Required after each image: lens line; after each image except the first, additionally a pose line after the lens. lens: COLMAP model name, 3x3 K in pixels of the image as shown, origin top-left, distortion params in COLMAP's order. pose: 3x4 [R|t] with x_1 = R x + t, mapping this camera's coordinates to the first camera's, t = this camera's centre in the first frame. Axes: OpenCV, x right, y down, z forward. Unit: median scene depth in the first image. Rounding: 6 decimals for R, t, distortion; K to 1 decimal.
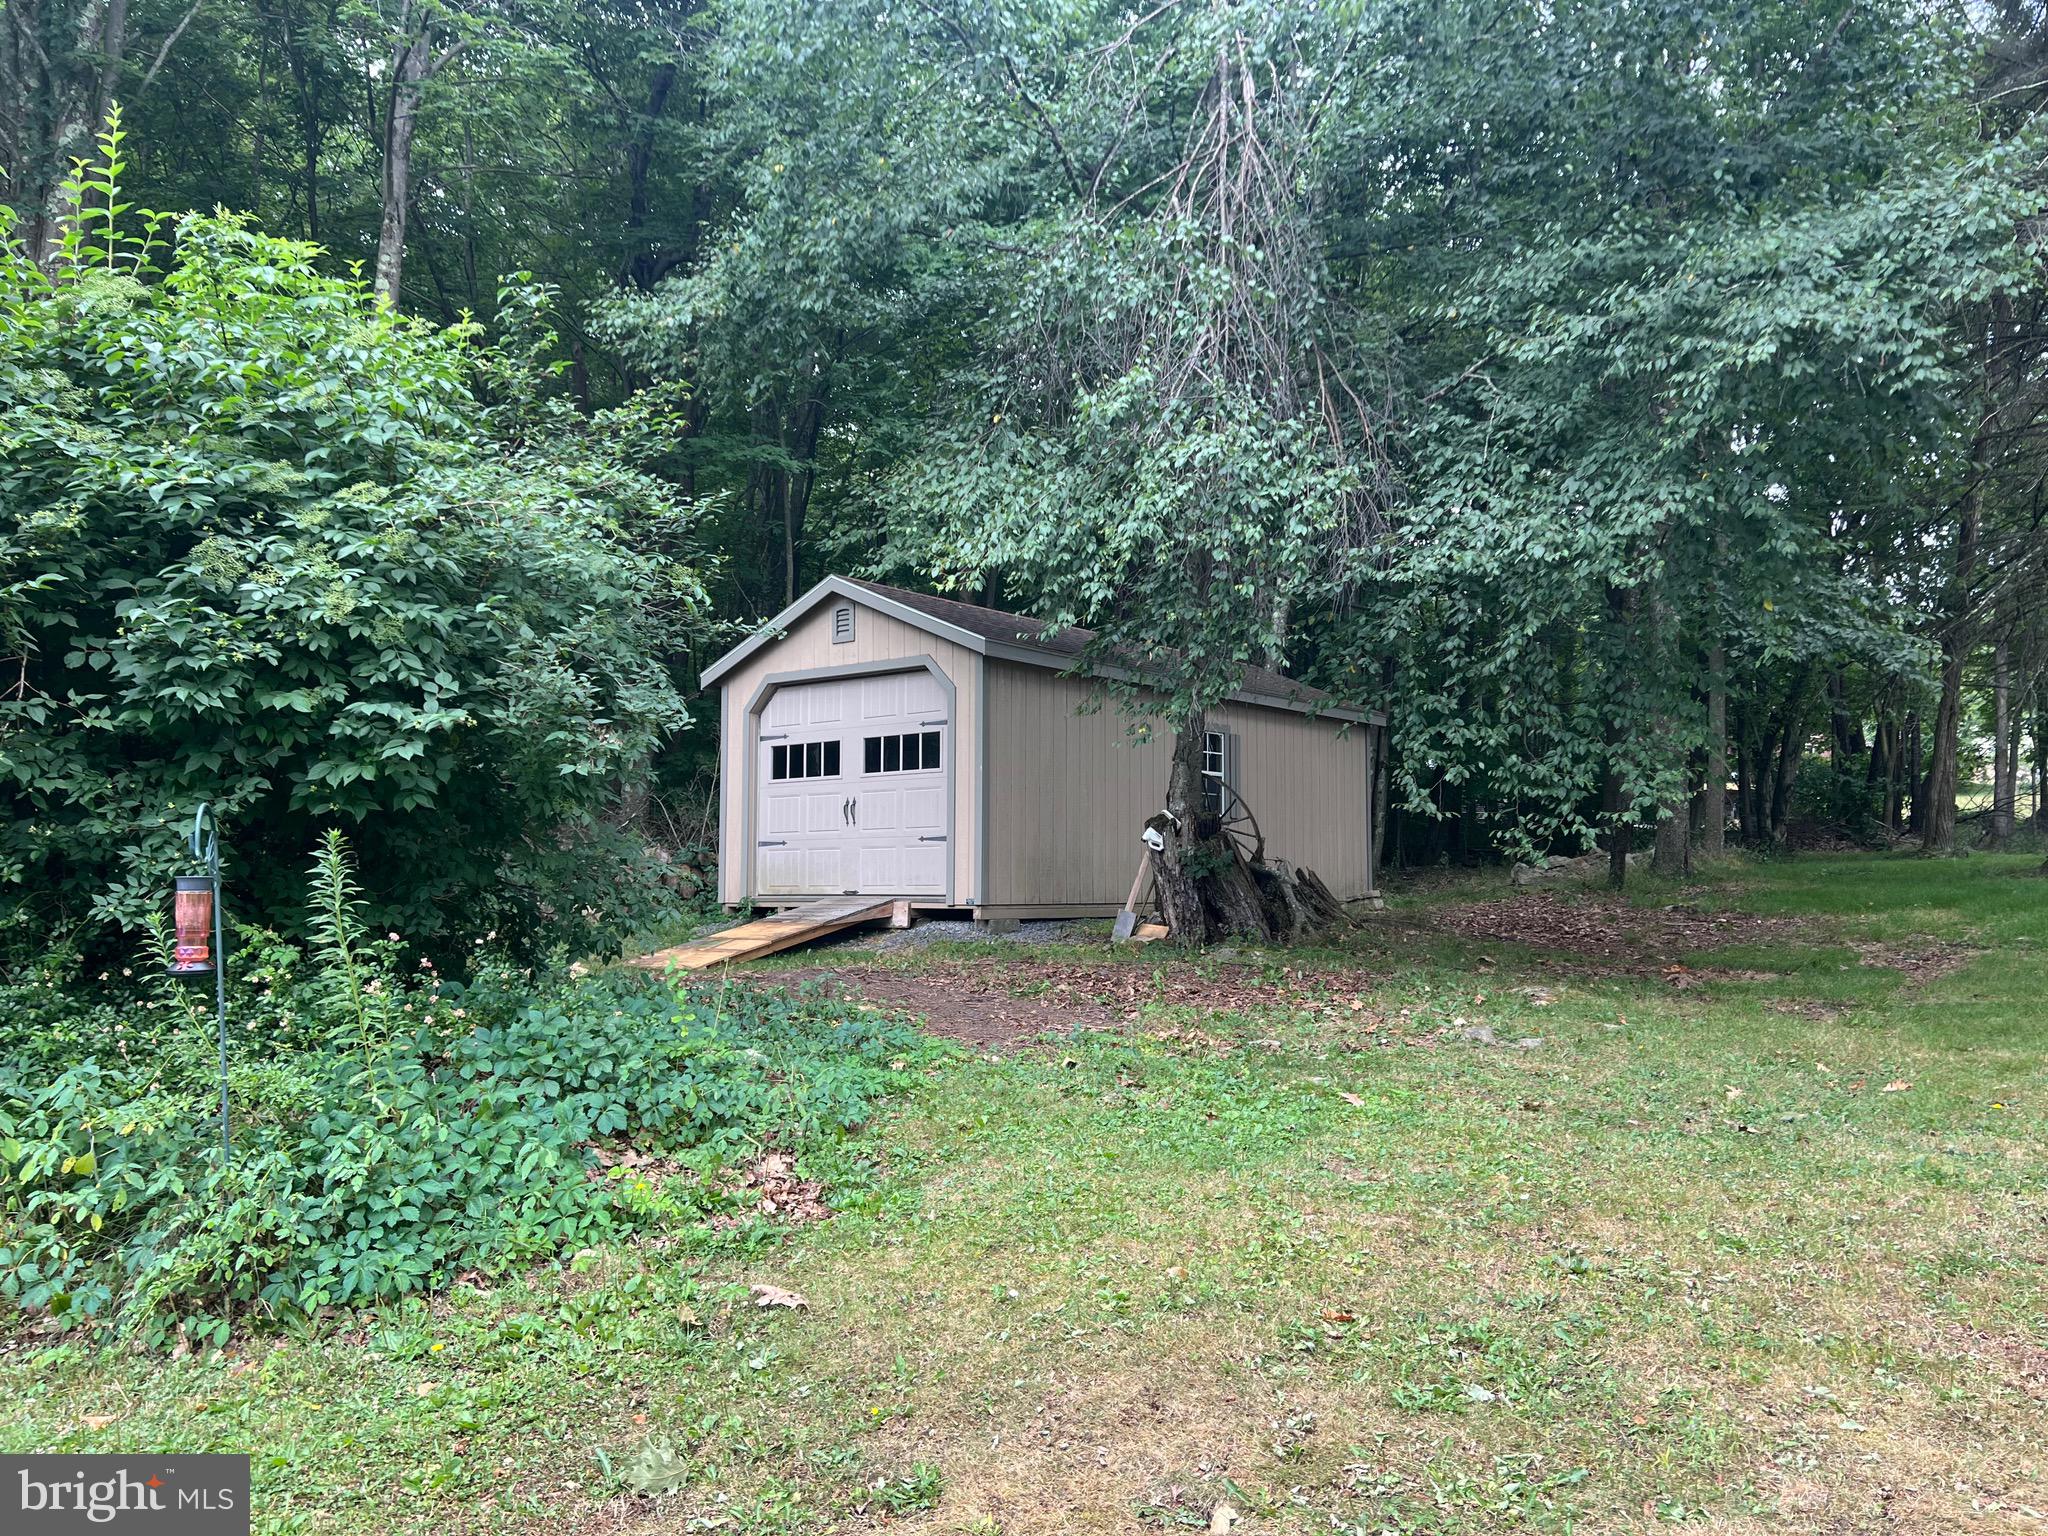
lens RADIAL K [[1530.0, 0, 1024.0], [0, 1530.0, 768.0], [0, 0, 1]] dist [0.062115, -0.052341]
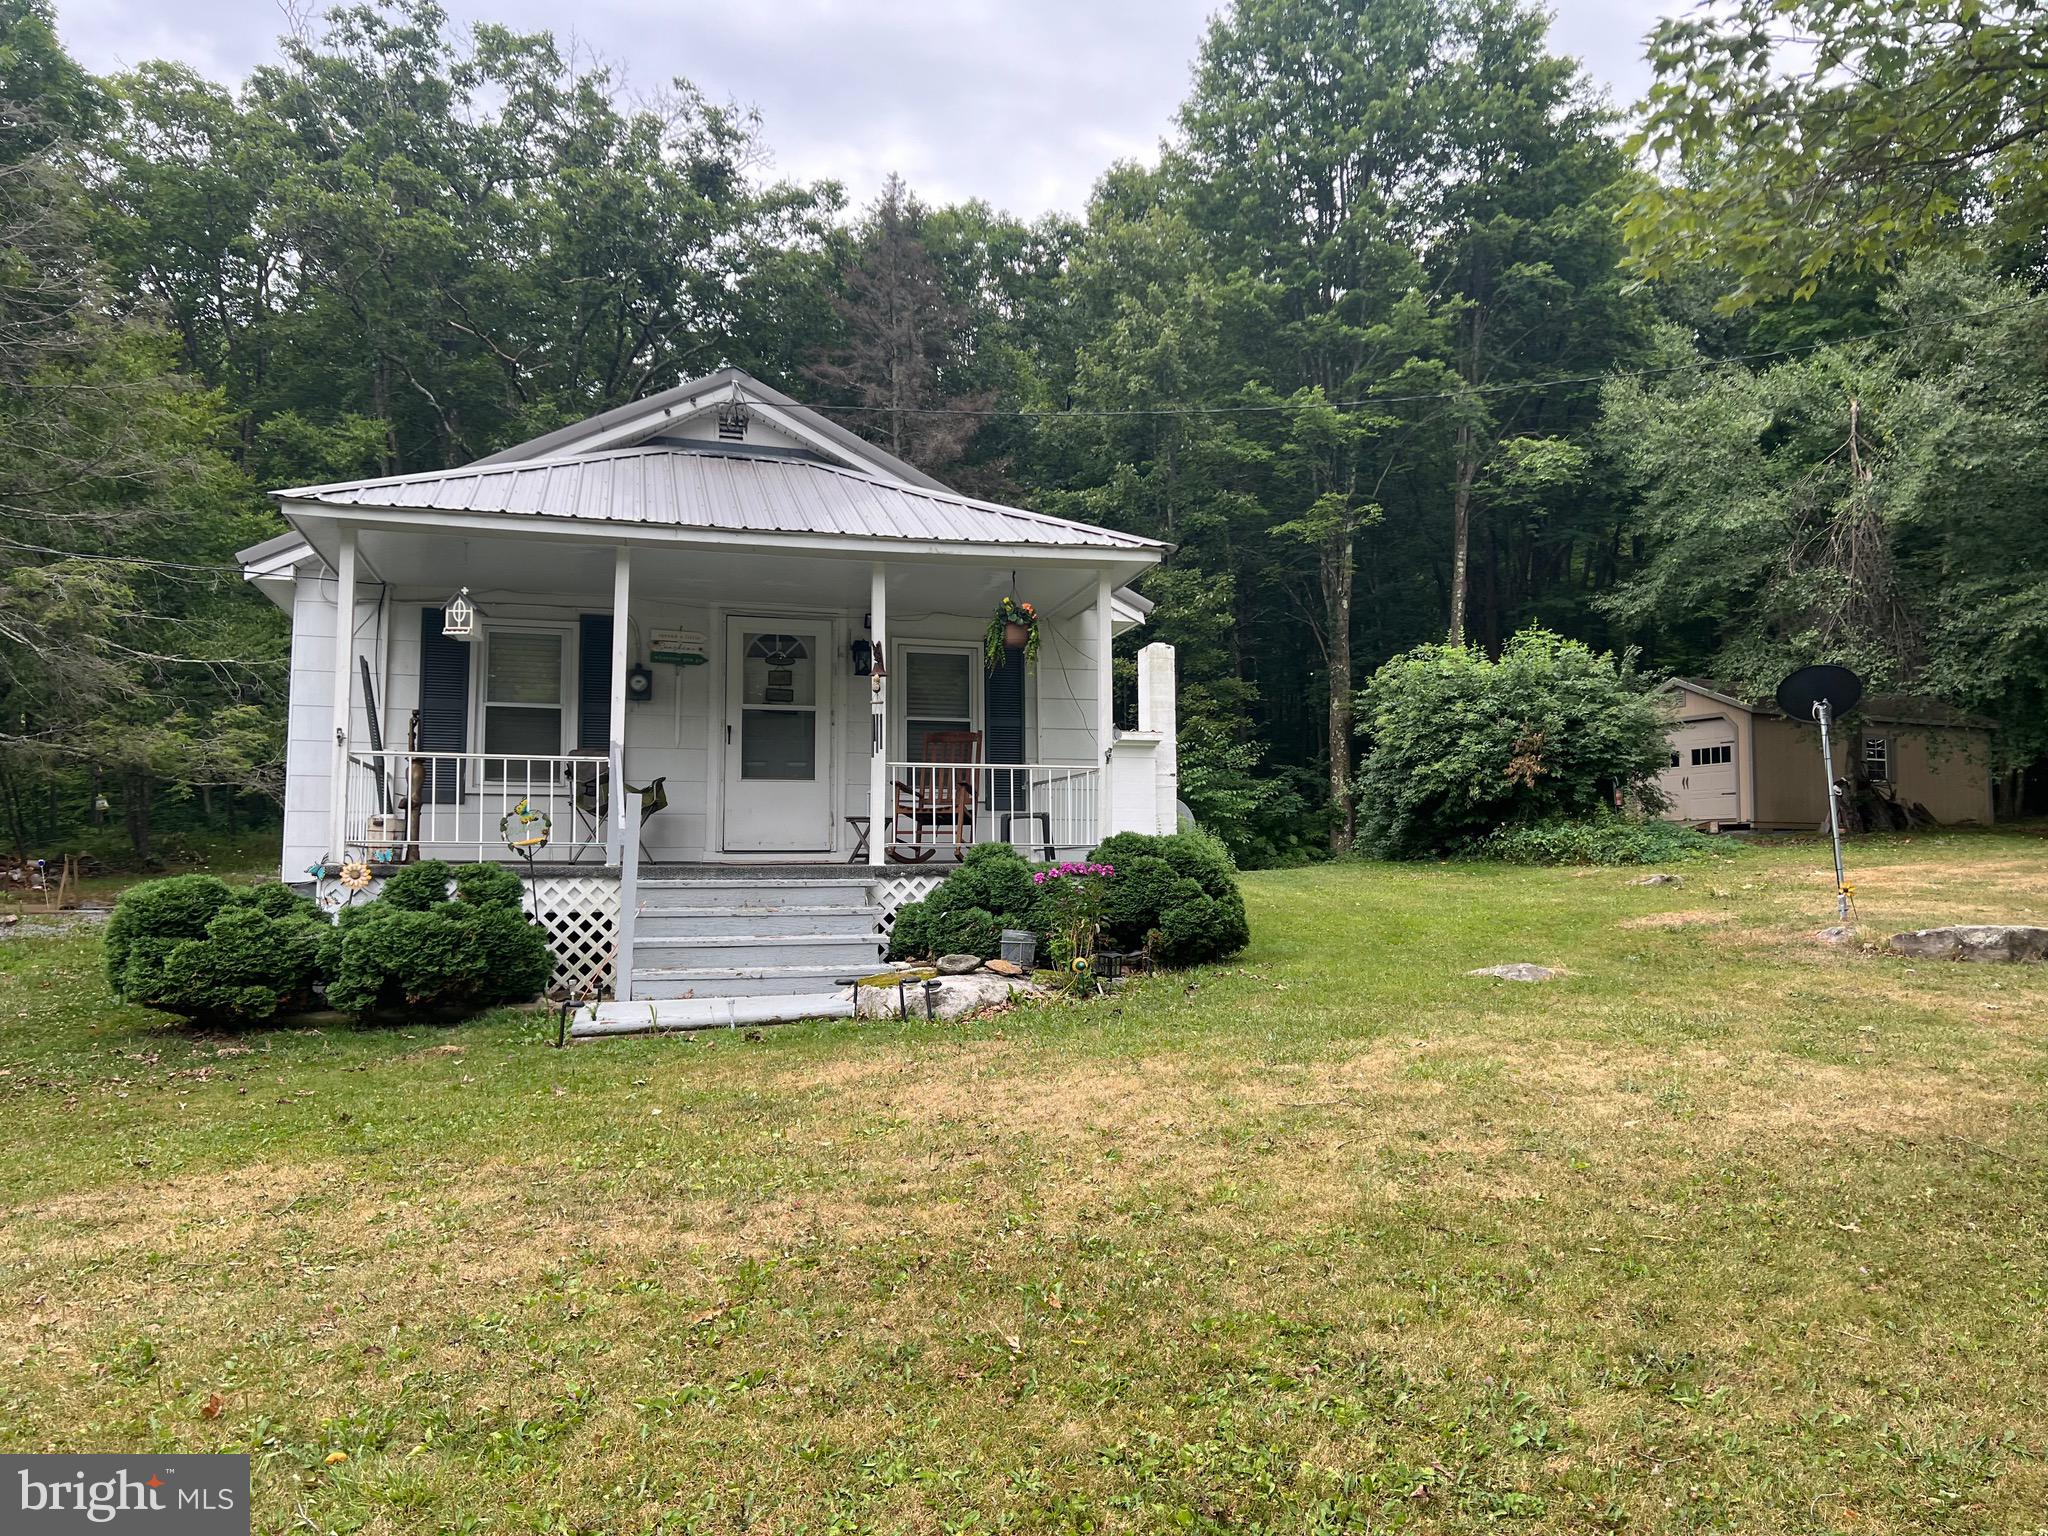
lens RADIAL K [[1556.7, 0, 1024.0], [0, 1556.7, 768.0], [0, 0, 1]] dist [0.040932, -0.002788]
pose [[0.905573, -0.029160, -0.423188, -0.034874], [0.031299, 0.999508, -0.001896, -0.034911], [0.423035, -0.011528, 0.906040, -2.730205]]
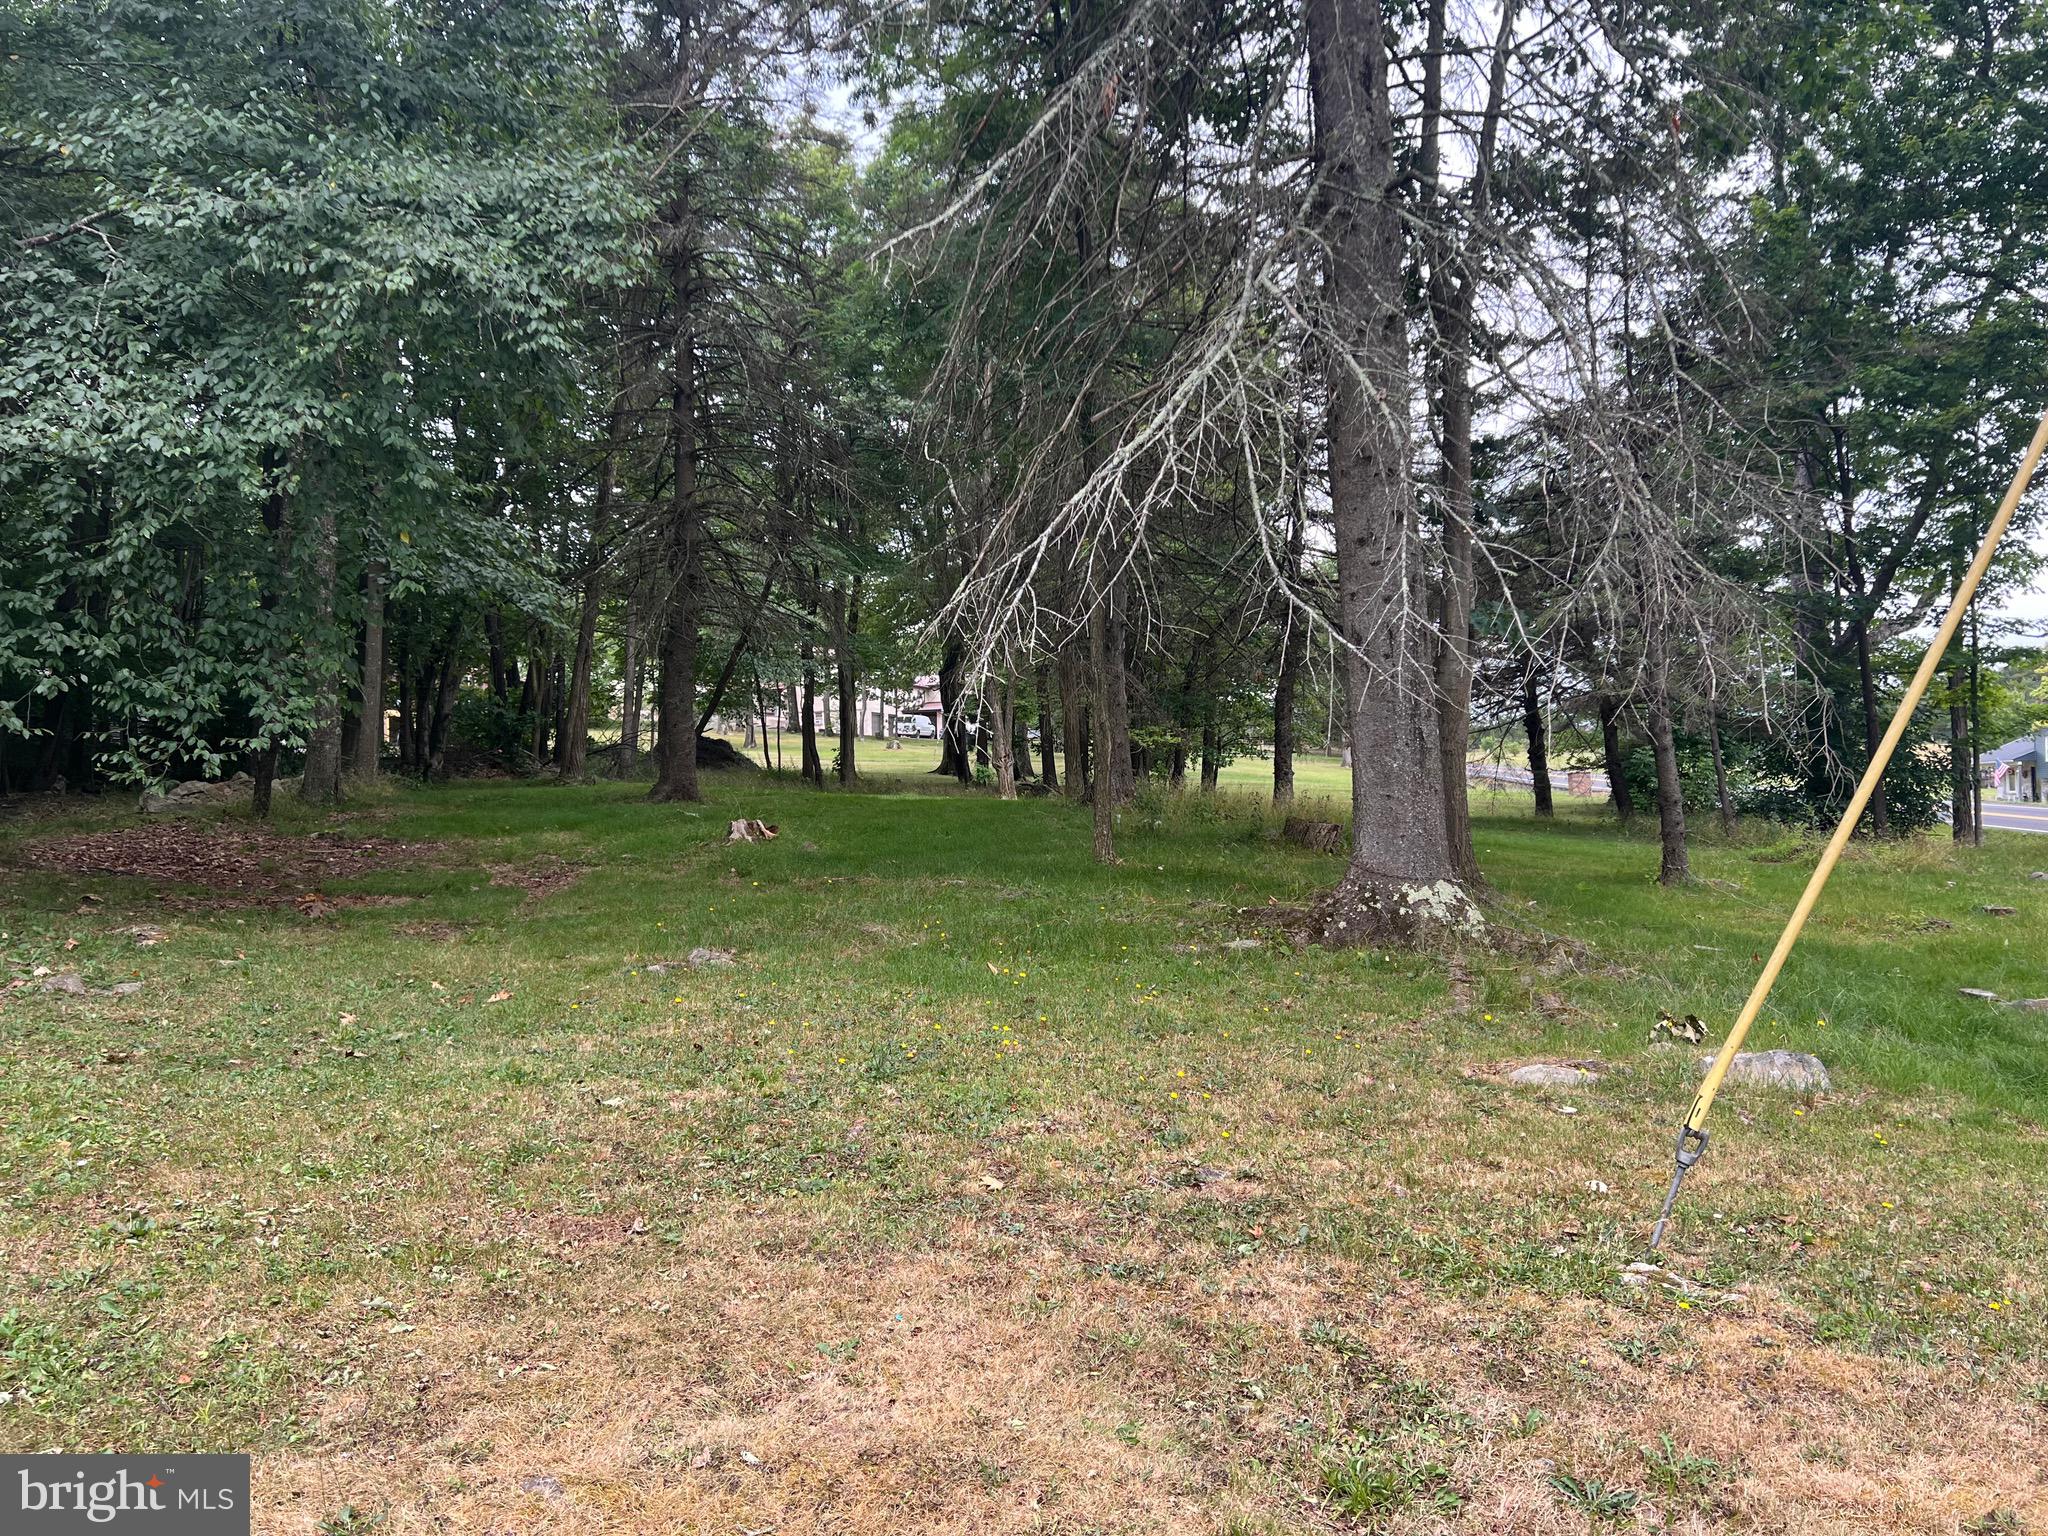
lens RADIAL K [[1530.0, 0, 1024.0], [0, 1530.0, 768.0], [0, 0, 1]] dist [0.062115, -0.052341]
pose [[0.701265, 0.015398, 0.712734, 0.047189], [-0.050261, 0.998347, 0.027883, -0.002539], [-0.711127, -0.055376, 0.700880, -0.005269]]
